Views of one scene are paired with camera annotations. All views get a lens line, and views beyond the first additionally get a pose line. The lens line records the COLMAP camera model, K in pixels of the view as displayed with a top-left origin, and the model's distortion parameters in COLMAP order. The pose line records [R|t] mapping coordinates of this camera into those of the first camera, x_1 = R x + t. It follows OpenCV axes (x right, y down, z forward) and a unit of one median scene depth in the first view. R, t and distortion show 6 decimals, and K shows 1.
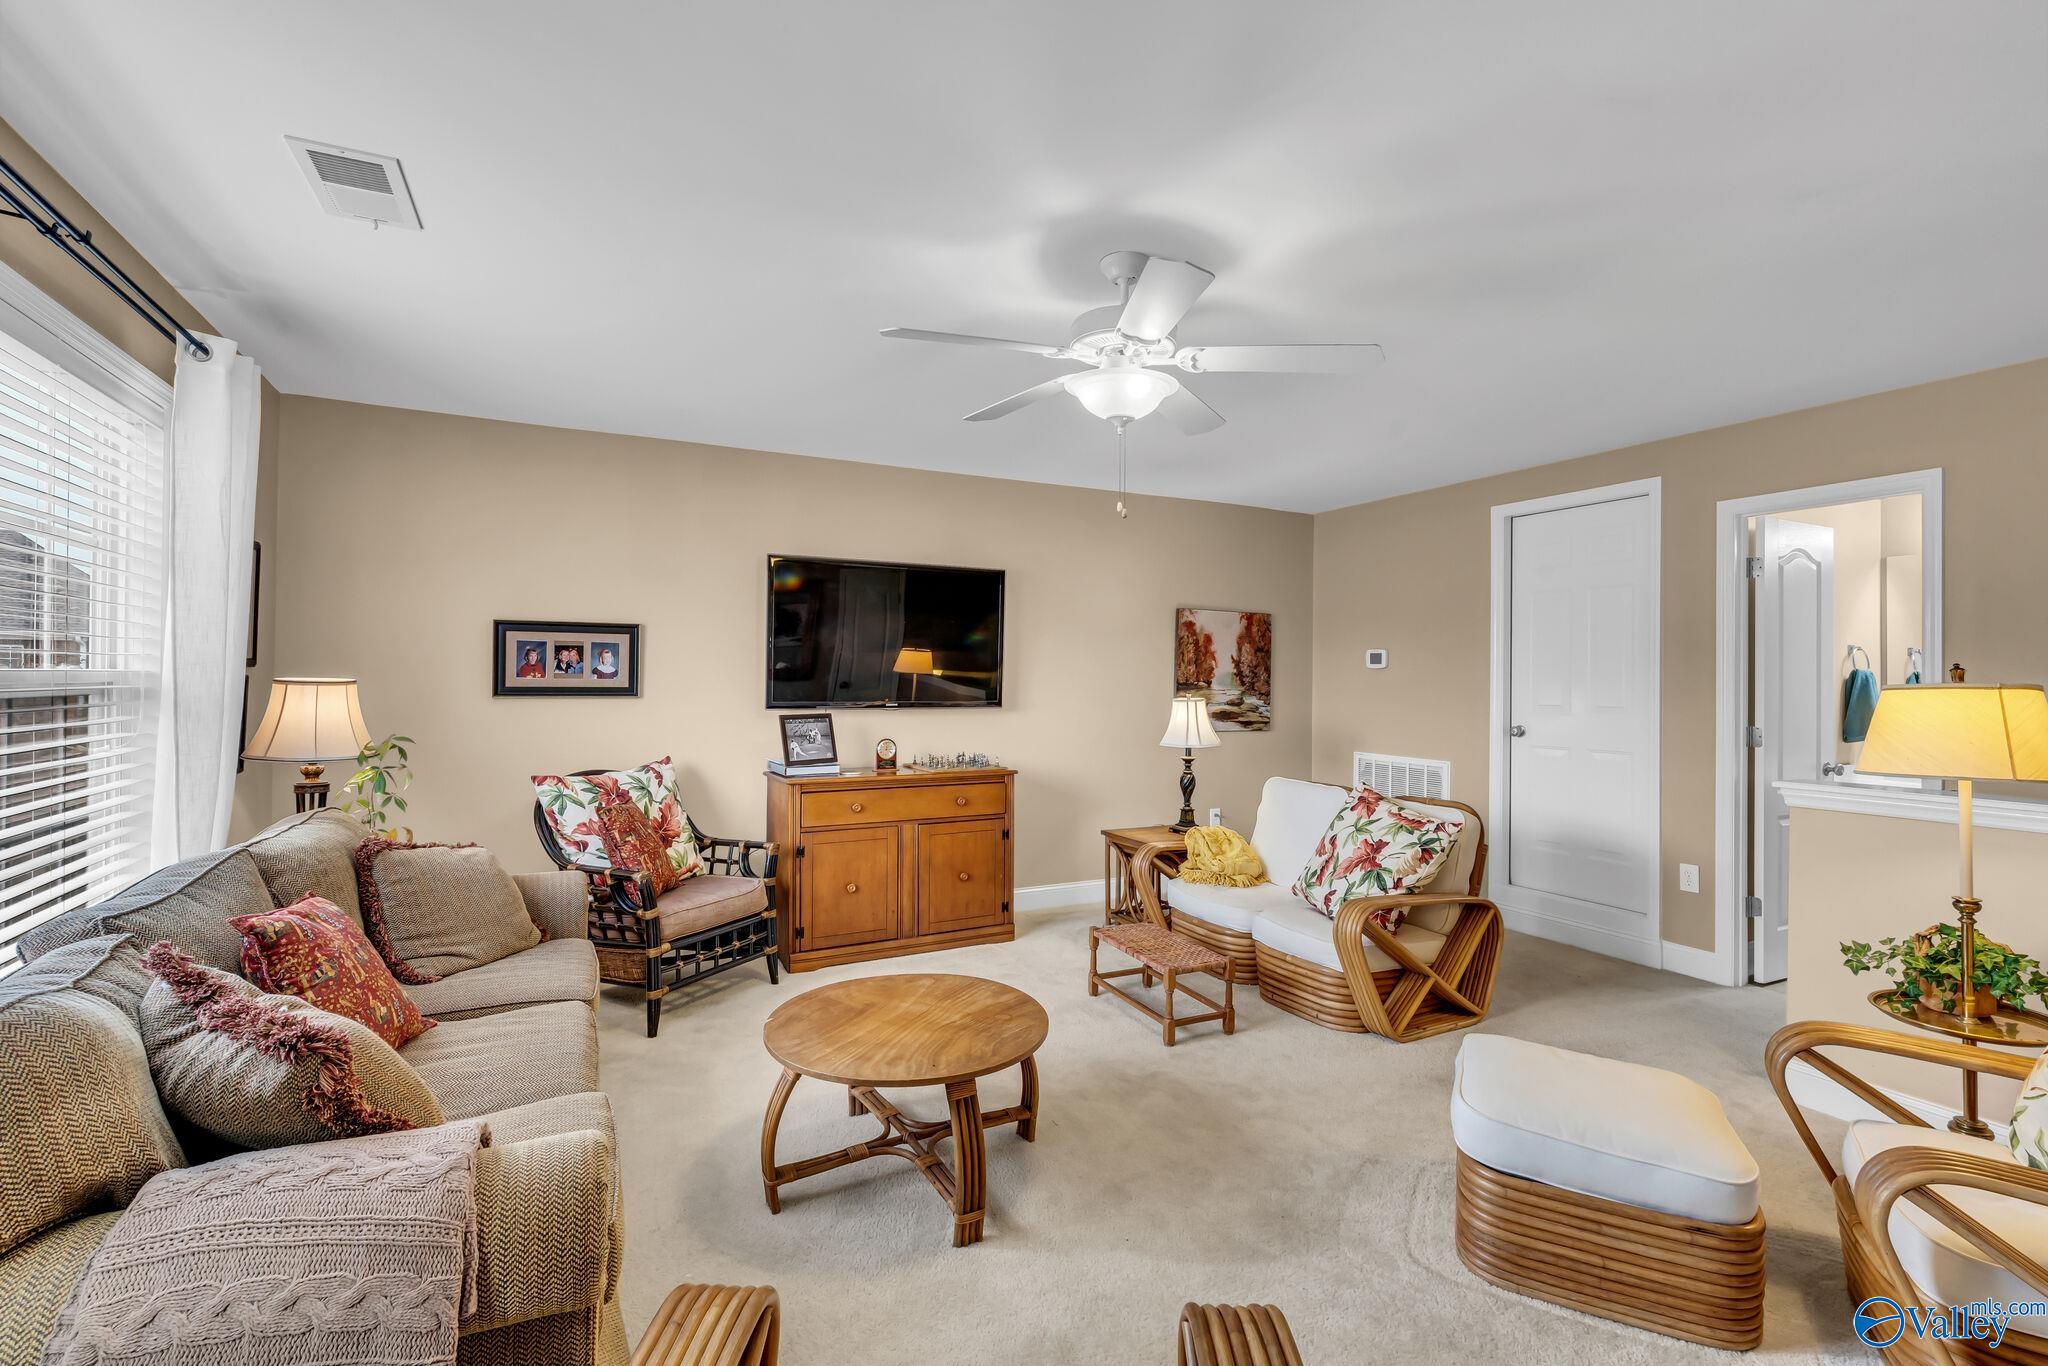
lens RADIAL K [[925.5, 0, 1019.2], [0, 925.5, 670.1], [0, 0, 1]] dist [-0.003291, -0.000103]
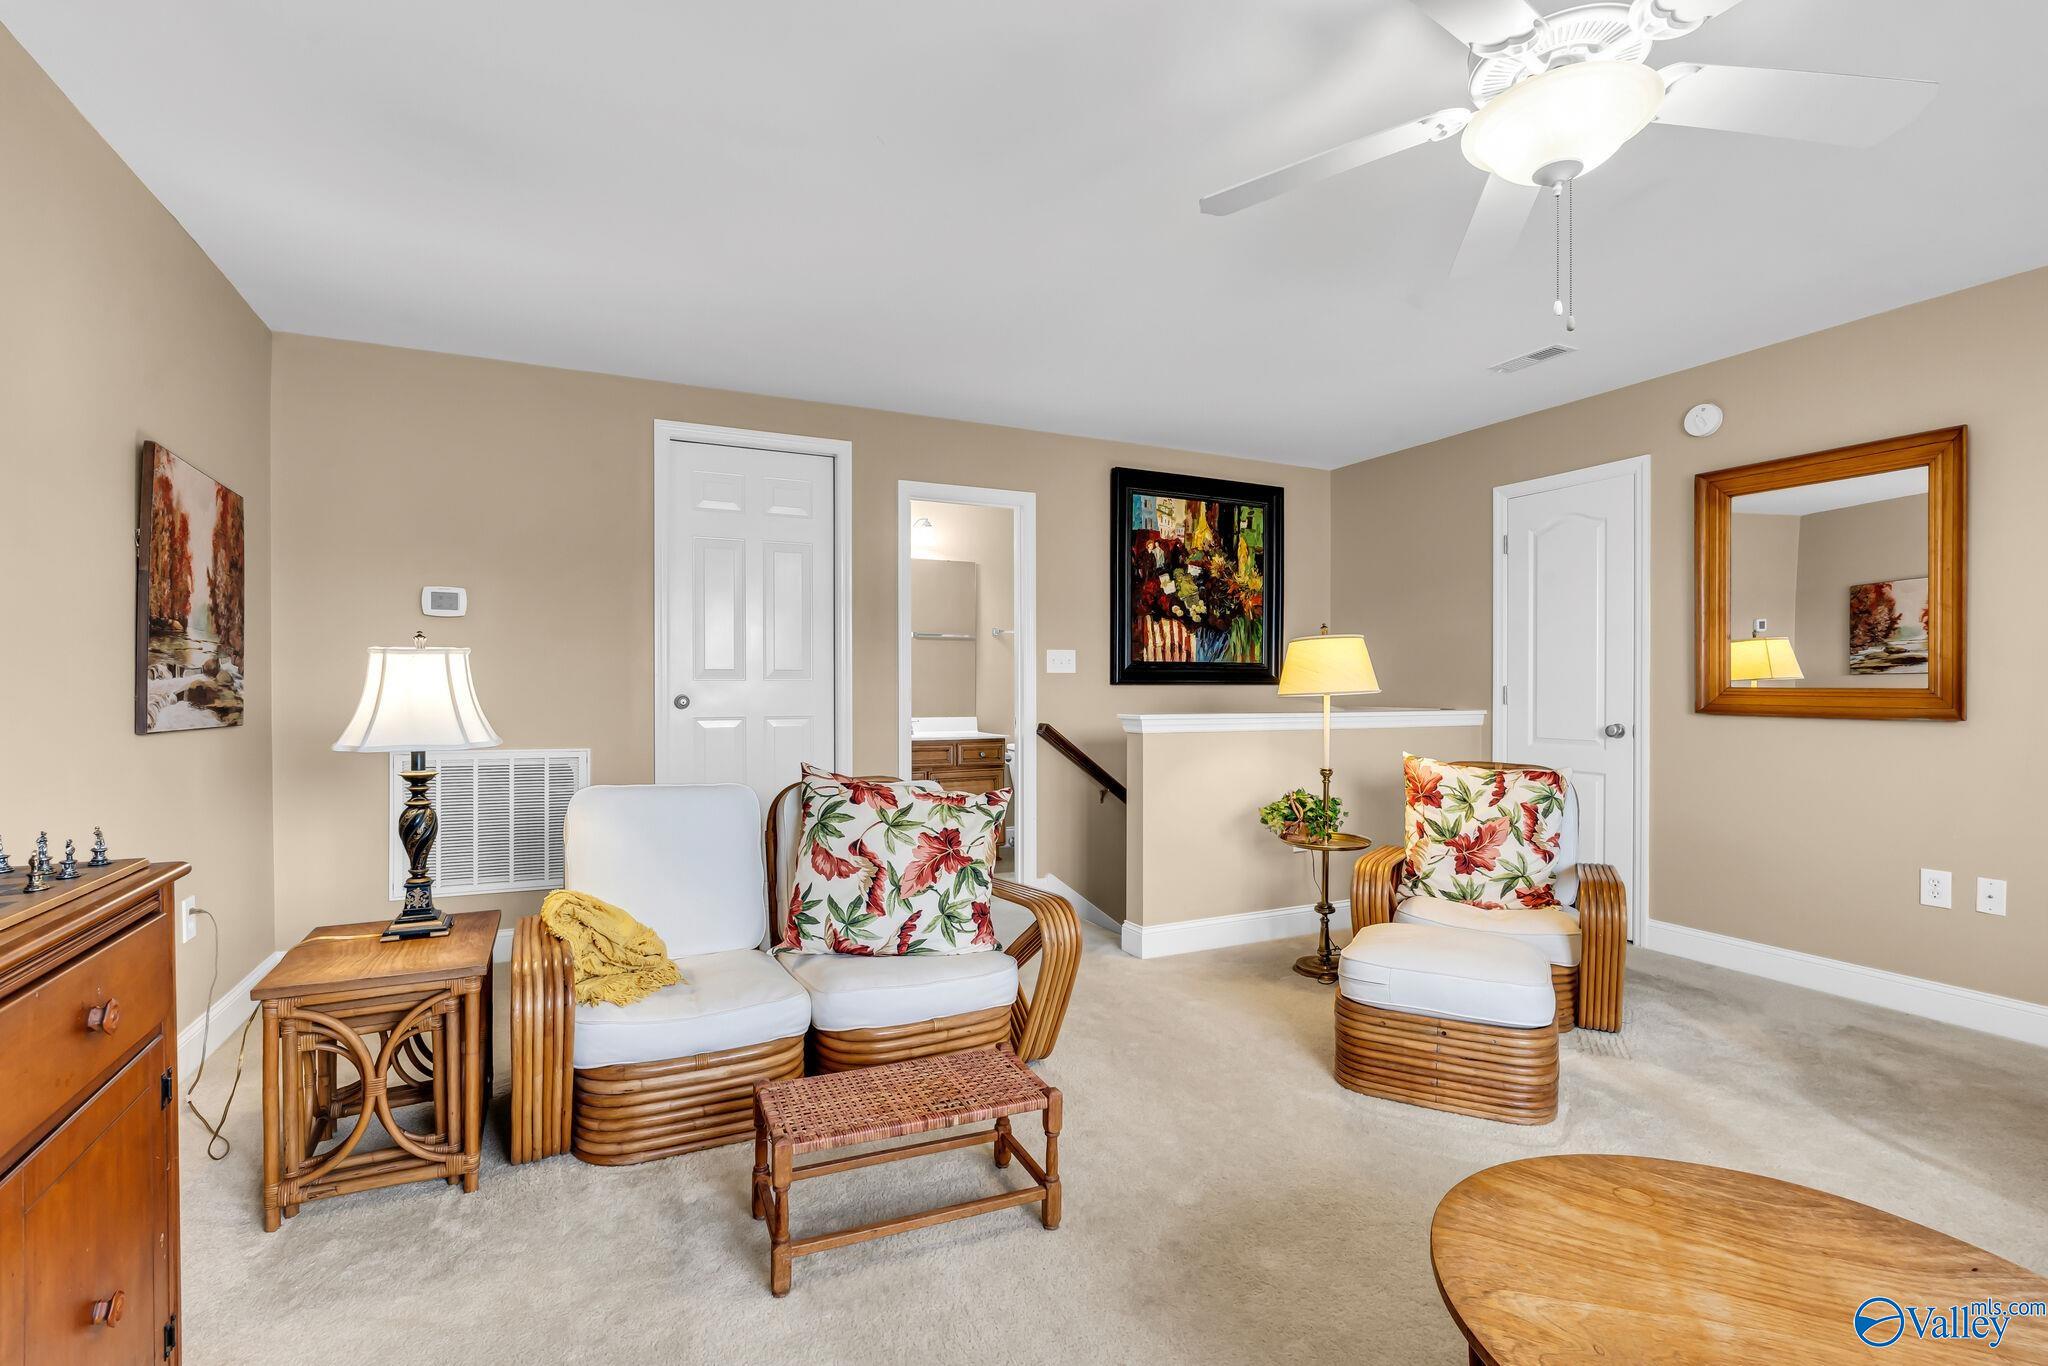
lens RADIAL K [[925.5, 0, 1019.2], [0, 925.5, 670.1], [0, 0, 1]] dist [-0.003291, -0.000103]
pose [[0.018951, 0.012924, 0.999737, -0.277933], [-0.006528, 0.999897, -0.012803, 0.046800], [-0.999799, -0.006284, 0.019033, 0.686602]]
